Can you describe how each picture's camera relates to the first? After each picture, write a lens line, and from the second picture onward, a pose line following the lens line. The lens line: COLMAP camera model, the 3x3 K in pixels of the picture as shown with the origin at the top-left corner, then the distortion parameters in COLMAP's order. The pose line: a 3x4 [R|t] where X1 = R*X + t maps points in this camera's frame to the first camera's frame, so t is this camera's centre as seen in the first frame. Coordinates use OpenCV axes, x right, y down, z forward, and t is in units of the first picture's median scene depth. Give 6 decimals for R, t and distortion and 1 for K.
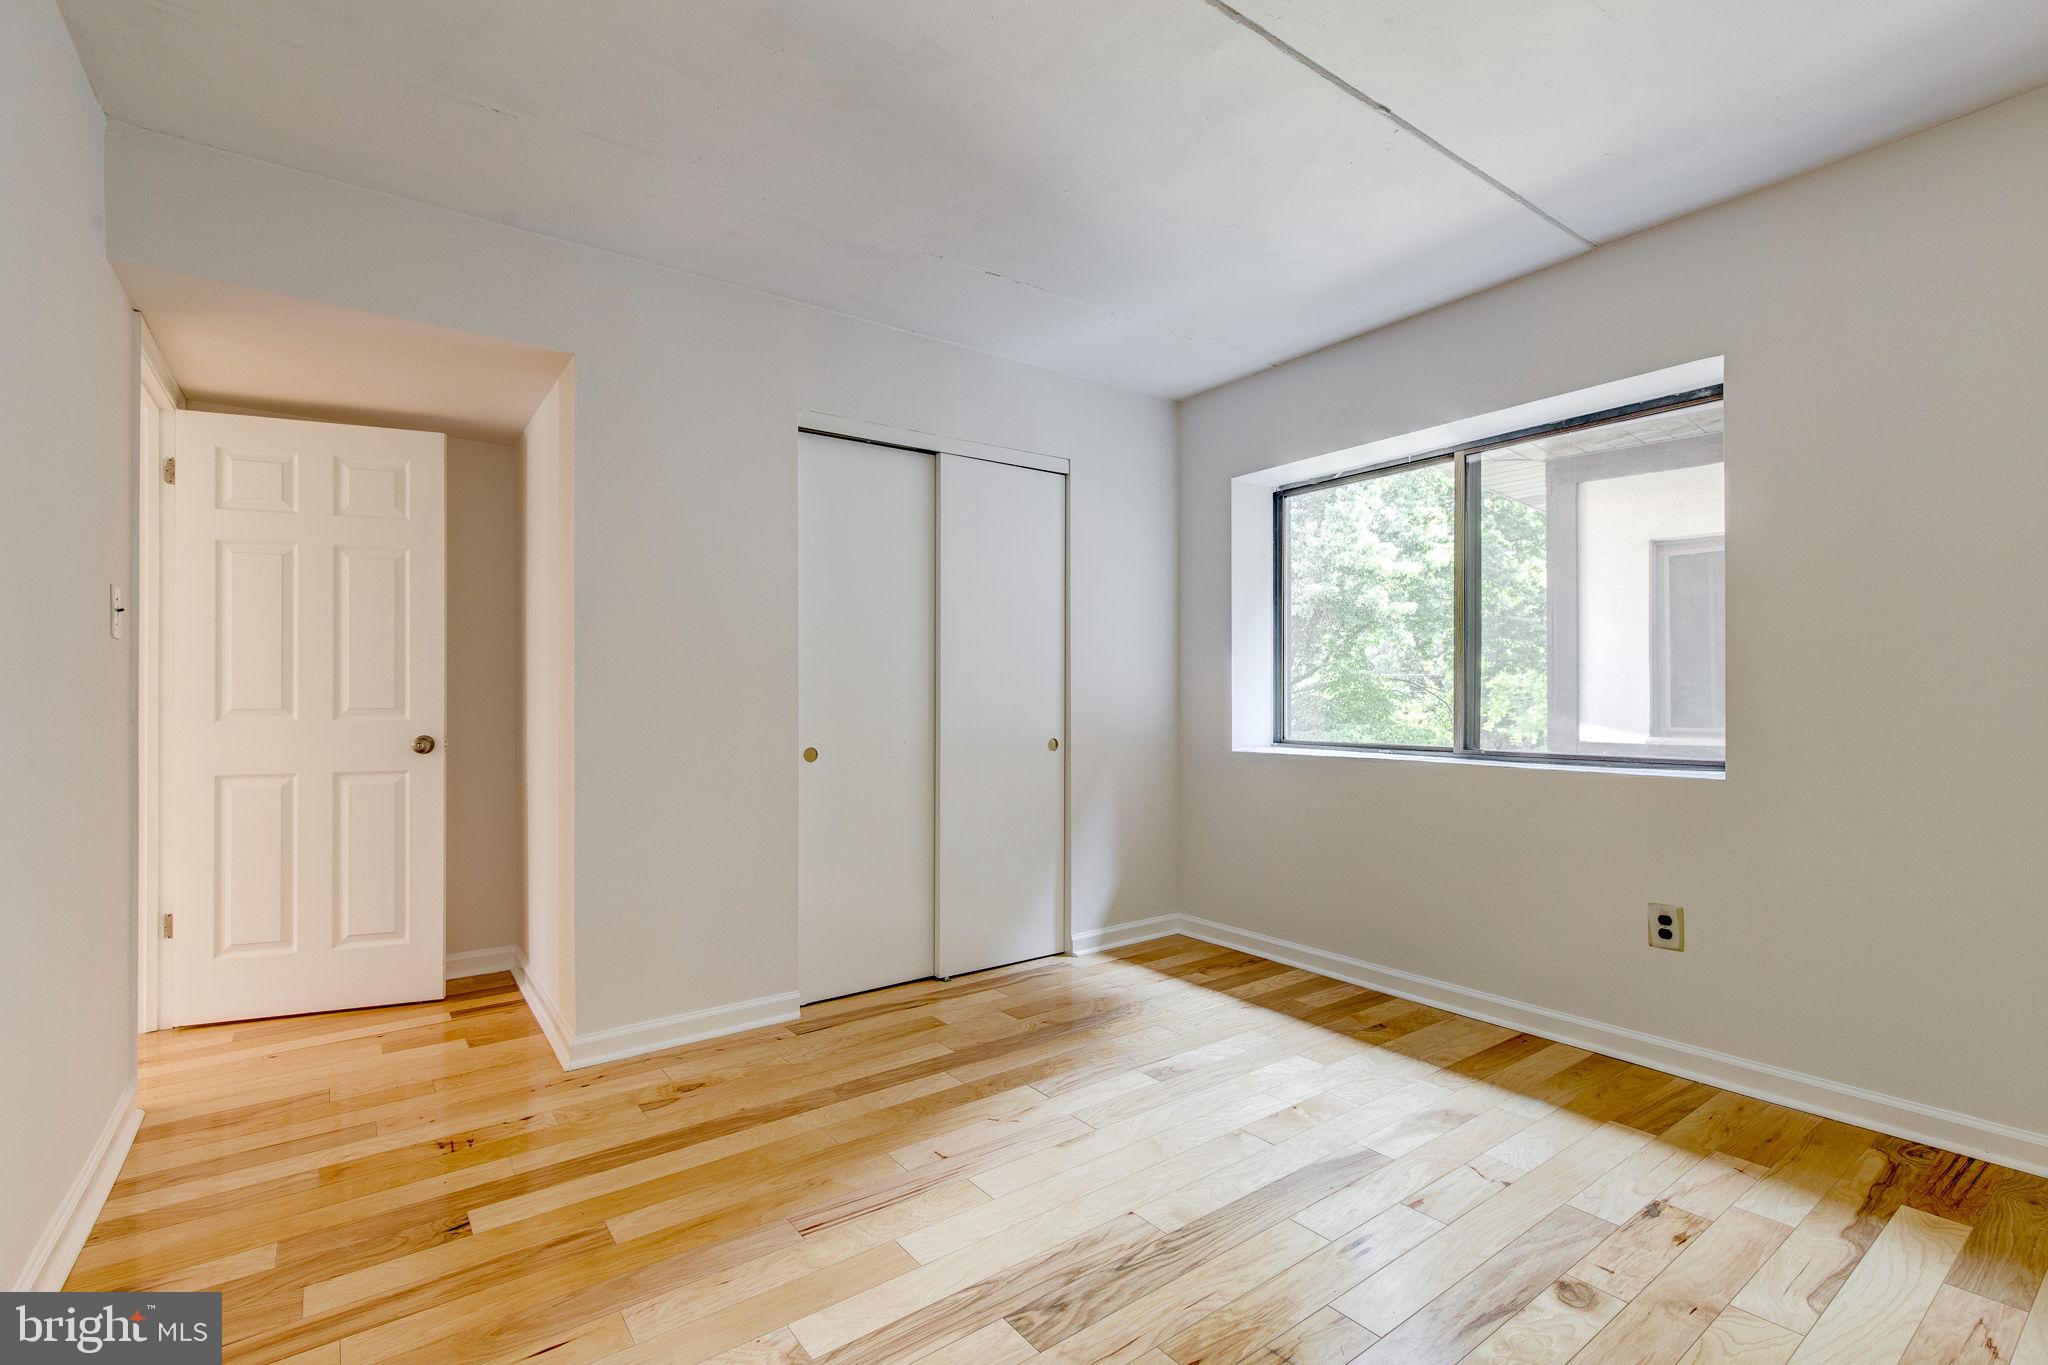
lens RADIAL K [[916.8, 0, 1035.8], [0, 916.8, 689.4], [0, 0, 1]] dist [0.020351, -0.007087]
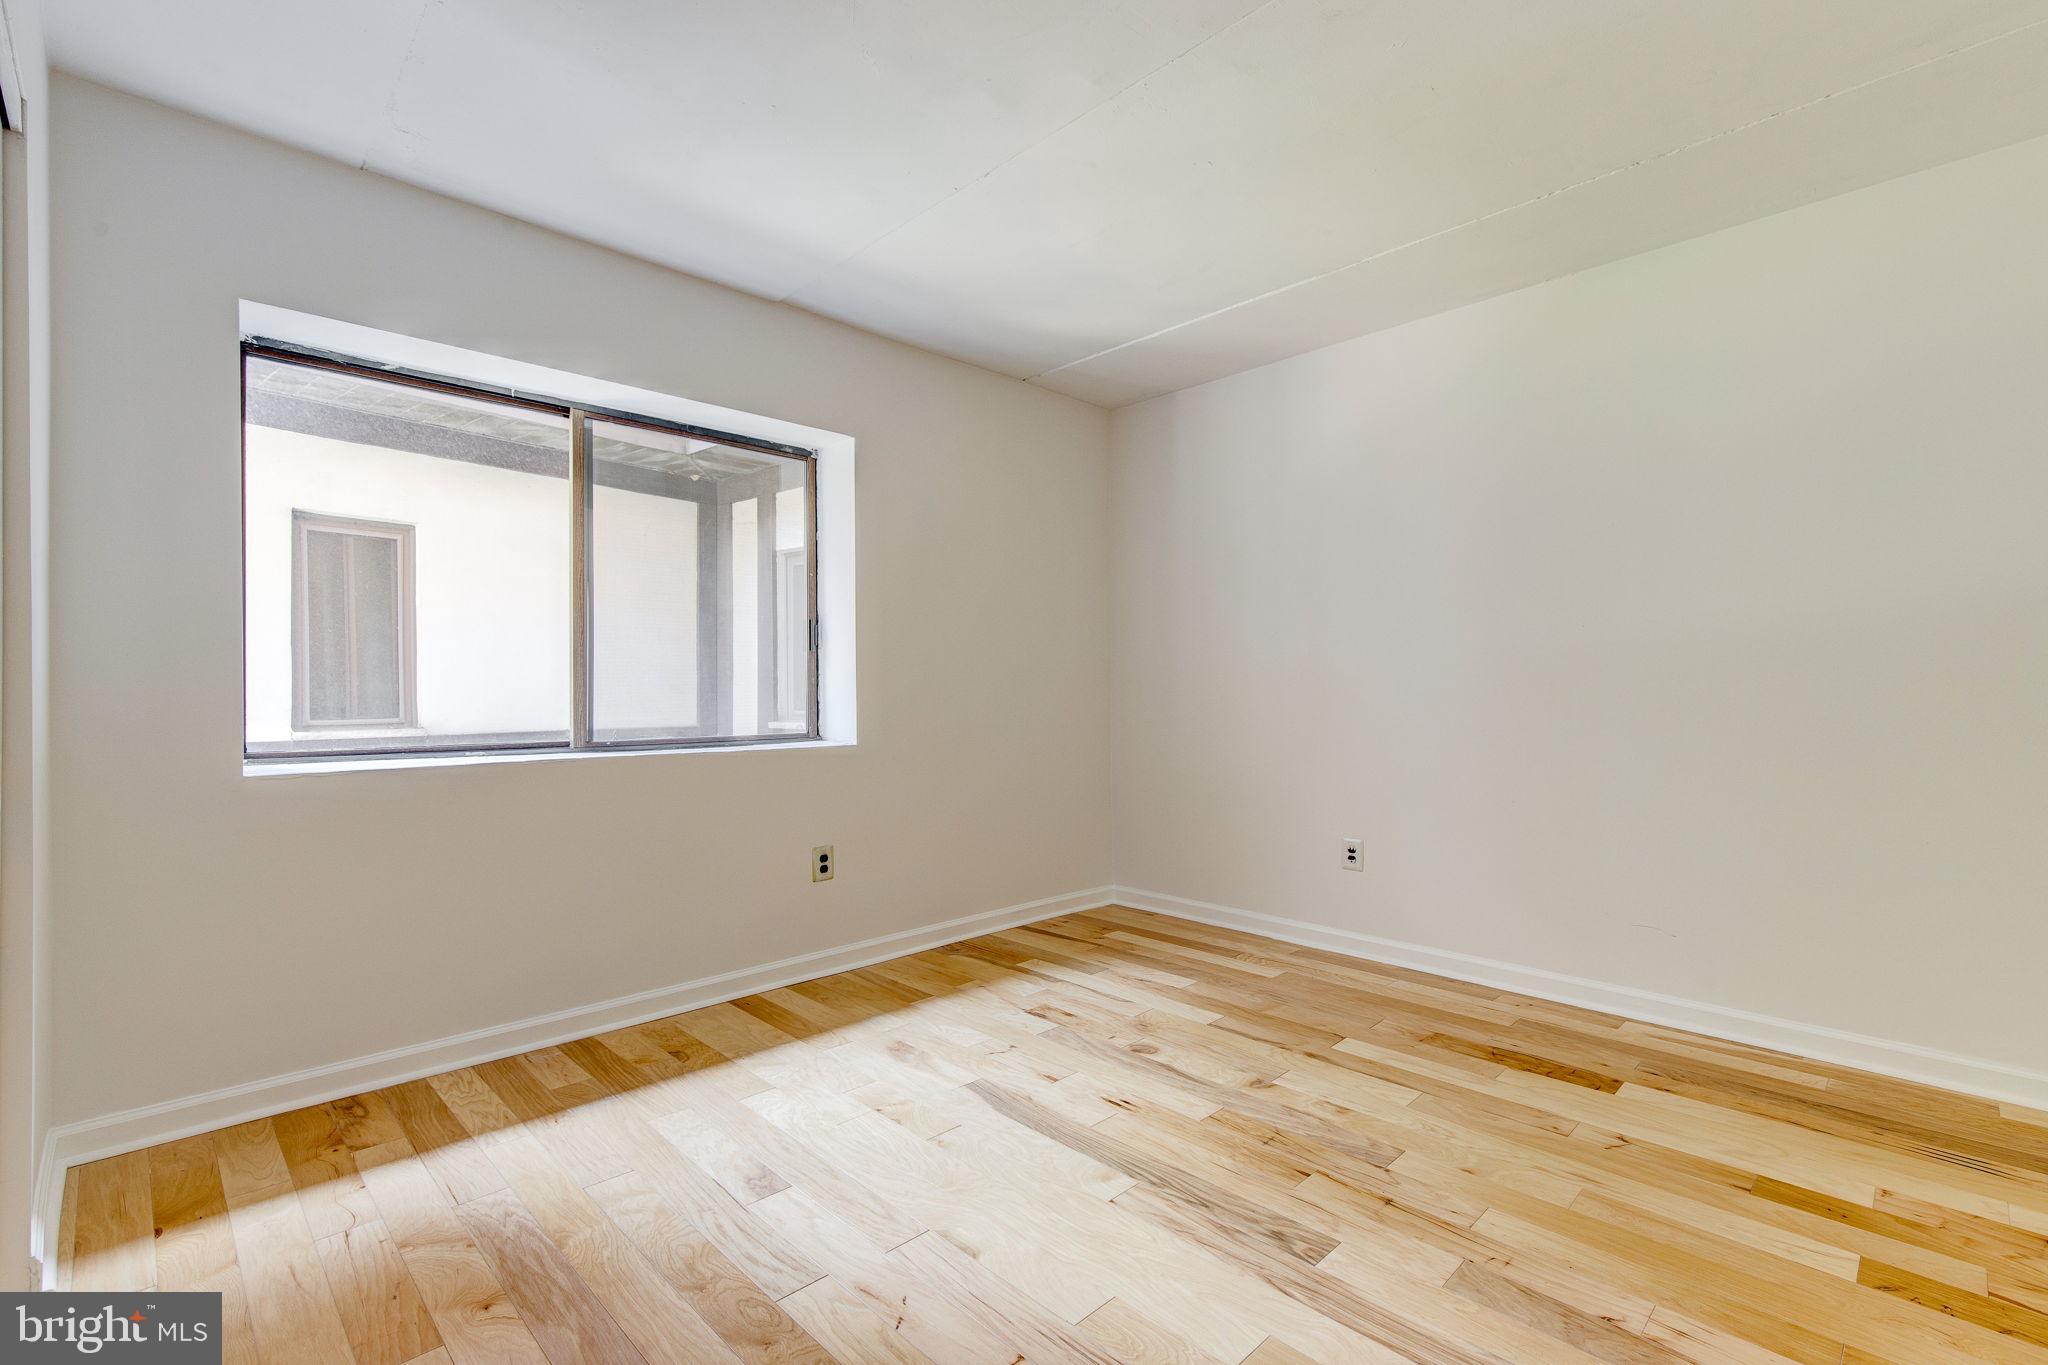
lens RADIAL K [[928.4, 0, 1024.0], [0, 928.4, 682.5], [0, 0, 1]] dist [0.012441, 0.000243]
pose [[-0.121722, 0.008037, 0.992532, -0.623023], [-0.007882, 0.999928, -0.009063, 0.013965], [-0.992533, -0.008927, -0.121650, 0.859571]]
